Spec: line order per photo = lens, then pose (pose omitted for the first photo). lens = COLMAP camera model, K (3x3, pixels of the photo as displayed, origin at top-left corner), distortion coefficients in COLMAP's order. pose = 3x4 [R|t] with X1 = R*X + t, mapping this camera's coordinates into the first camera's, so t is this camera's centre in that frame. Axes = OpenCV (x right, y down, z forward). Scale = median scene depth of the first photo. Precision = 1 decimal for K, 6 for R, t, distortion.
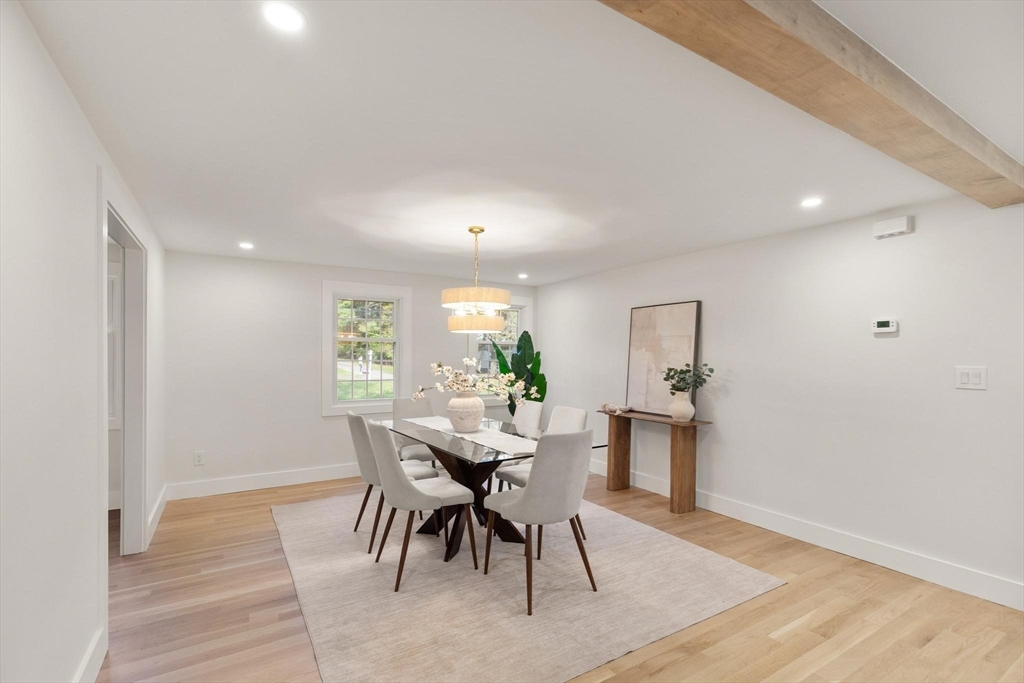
lens RADIAL K [[474.2, 0, 515.0], [0, 474.2, 345.2], [0, 0, 1]] dist [0.012872, -0.000270]
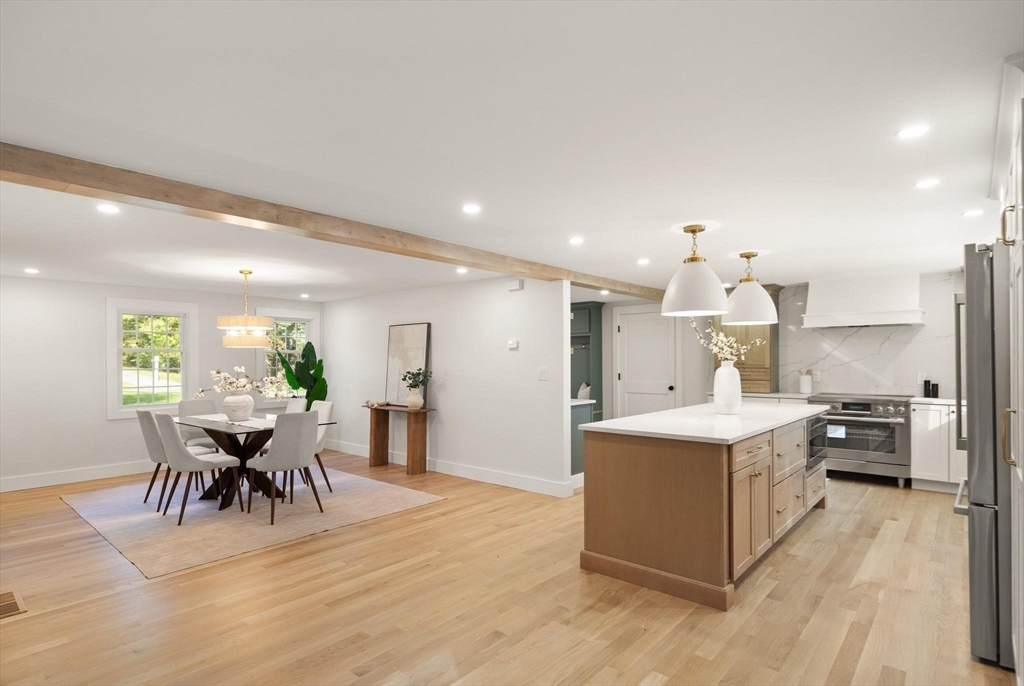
lens RADIAL K [[523.9, 0, 512.3], [0, 523.9, 352.7], [0, 0, 1]] dist [-0.003054, 0.000443]
pose [[0.954729, -0.006381, 0.297410, 0.183298], [0.003835, 0.999951, 0.009142, -0.020922], [-0.297453, -0.007588, 0.954706, -0.604192]]
